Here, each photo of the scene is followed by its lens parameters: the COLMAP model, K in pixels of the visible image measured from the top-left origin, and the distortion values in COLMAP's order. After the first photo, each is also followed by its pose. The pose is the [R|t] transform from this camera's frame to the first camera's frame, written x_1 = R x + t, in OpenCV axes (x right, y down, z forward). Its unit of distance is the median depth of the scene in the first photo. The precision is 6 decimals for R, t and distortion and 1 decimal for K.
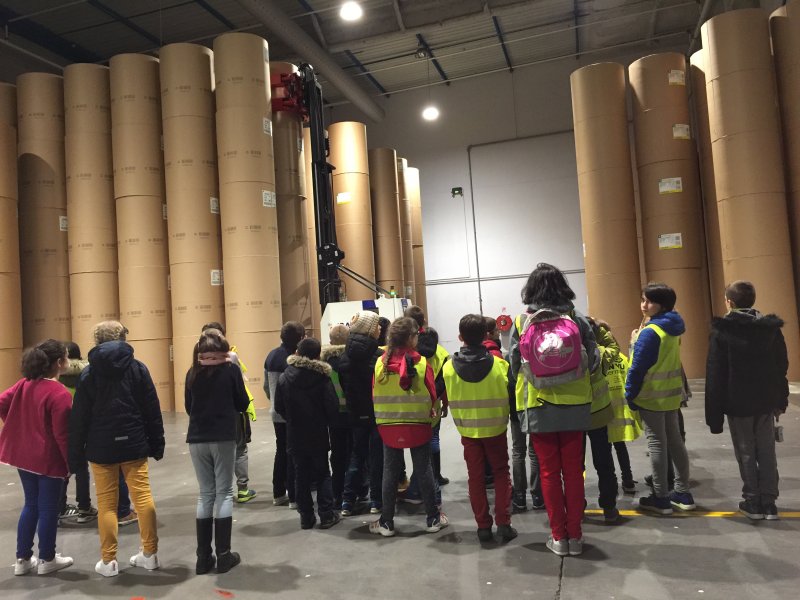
lens RADIAL K [[672.9, 0, 395.1], [0, 672.9, 295.0], [0, 0, 1]] dist [0.066556, -0.096697]
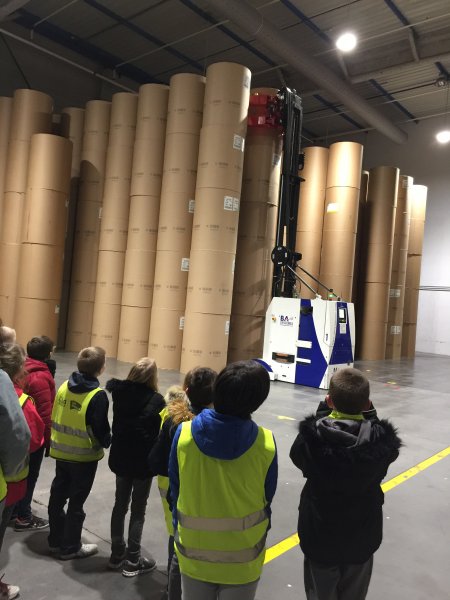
lens RADIAL K [[514.6, 0, 234.8], [0, 514.6, 293.3], [0, 0, 1]] dist [0.009714, 0.005030]
pose [[0.912076, 0.130969, -0.388542, 0.181887], [-0.120072, 0.991386, 0.052316, -0.032367], [0.392047, -0.001063, 0.919945, 0.160158]]
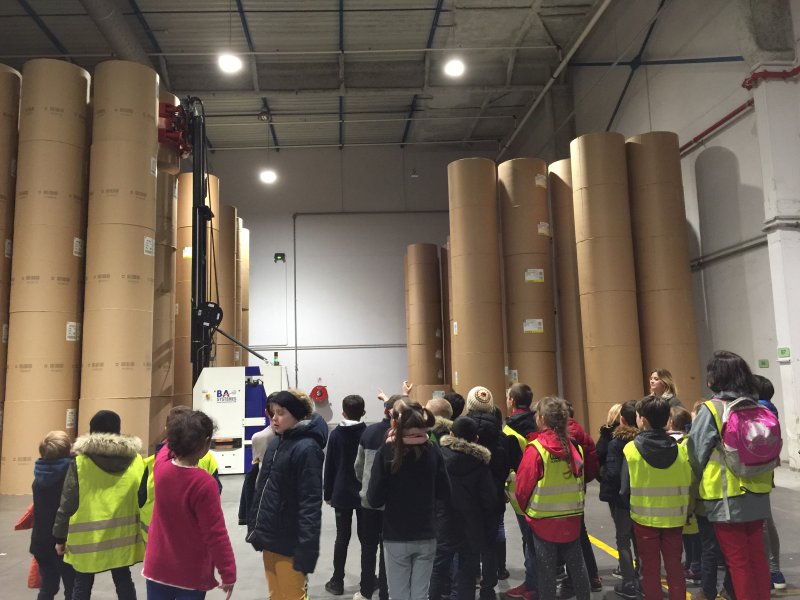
lens RADIAL K [[672.9, 0, 395.1], [0, 672.9, 295.0], [0, 0, 1]] dist [0.066556, -0.096697]
pose [[0.934250, 0.085731, 0.346161, -0.178532], [-0.050422, 0.992678, -0.109767, 0.001809], [-0.353037, 0.085096, 0.931732, 0.059453]]
